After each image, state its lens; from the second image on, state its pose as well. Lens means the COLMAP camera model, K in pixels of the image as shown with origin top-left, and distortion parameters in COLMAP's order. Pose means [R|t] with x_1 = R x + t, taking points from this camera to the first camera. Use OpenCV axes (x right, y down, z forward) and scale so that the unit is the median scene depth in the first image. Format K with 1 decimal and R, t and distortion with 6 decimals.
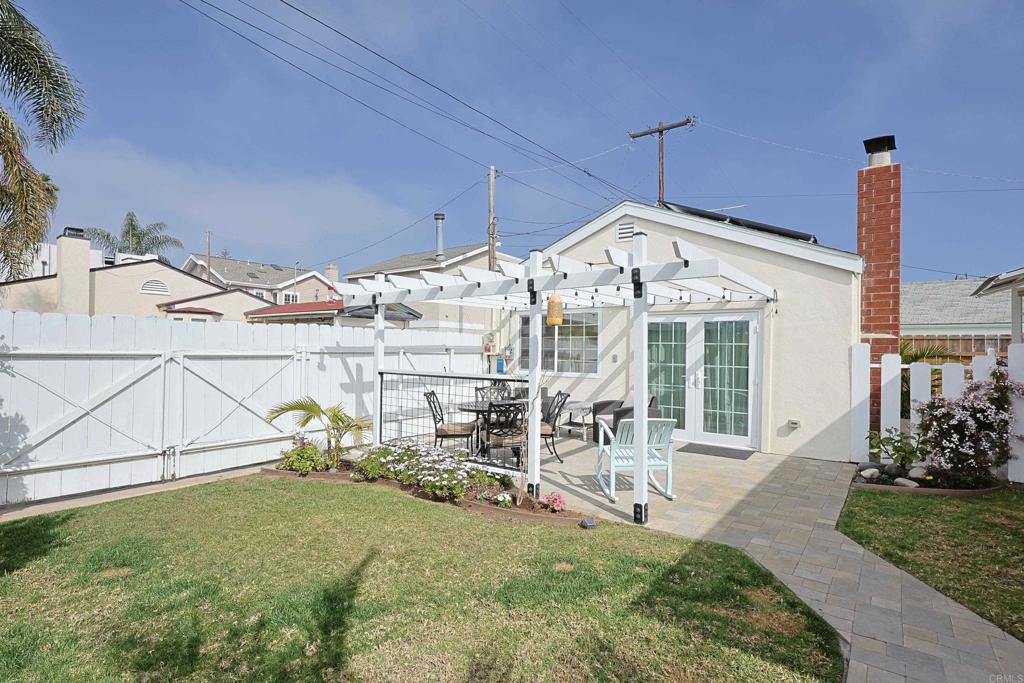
lens RADIAL K [[510.9, 0, 511.6], [0, 510.9, 343.0], [0, 0, 1]] dist [0.004777, 0.000918]
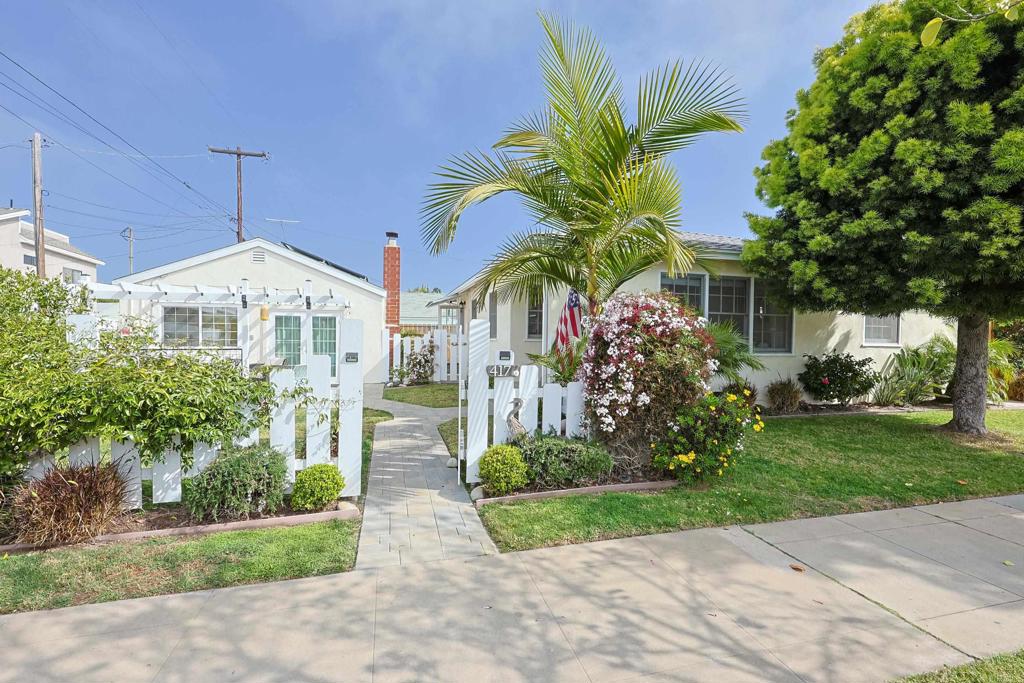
lens RADIAL K [[438.2, 0, 507.2], [0, 438.2, 339.6], [0, 0, 1]] dist [-0.007909, 0.001752]
pose [[0.620769, -0.016664, 0.783816, -0.500785], [-0.009411, 0.999544, 0.028703, -0.013043], [-0.783937, -0.025194, 0.620329, -0.616592]]
